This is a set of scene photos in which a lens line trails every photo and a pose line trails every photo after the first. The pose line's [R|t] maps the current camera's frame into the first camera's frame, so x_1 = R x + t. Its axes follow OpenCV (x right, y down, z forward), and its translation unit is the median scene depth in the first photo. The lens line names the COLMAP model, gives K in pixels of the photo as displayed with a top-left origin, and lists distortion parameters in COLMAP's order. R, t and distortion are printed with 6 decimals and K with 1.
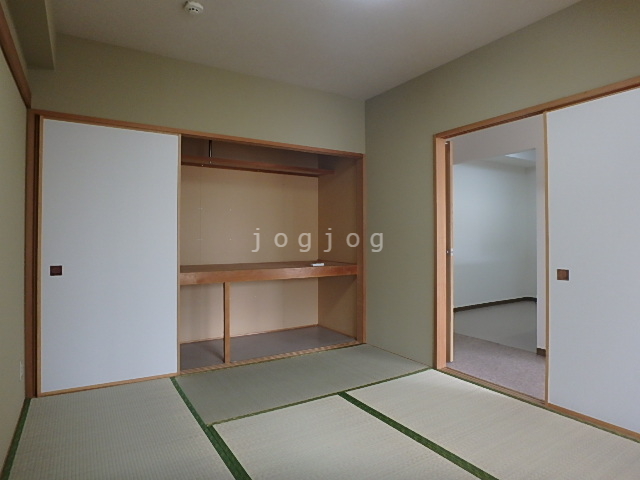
lens RADIAL K [[395.2, 0, 321.7], [0, 395.2, 235.2], [0, 0, 1]] dist [-0.042778, 0.001289]
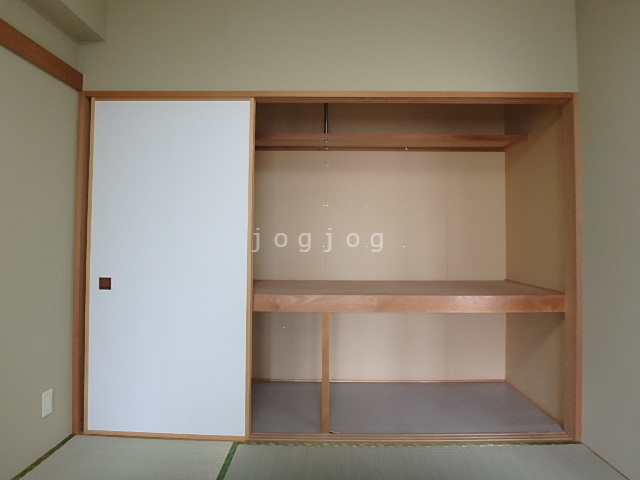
lens RADIAL K [[395.2, 0, 321.7], [0, 395.2, 235.2], [0, 0, 1]] dist [-0.042778, 0.001289]
pose [[0.845110, -0.006665, -0.534551, 0.094524], [-0.002422, 0.999864, -0.016295, 0.001118], [0.534587, 0.015065, 0.844979, 0.365013]]
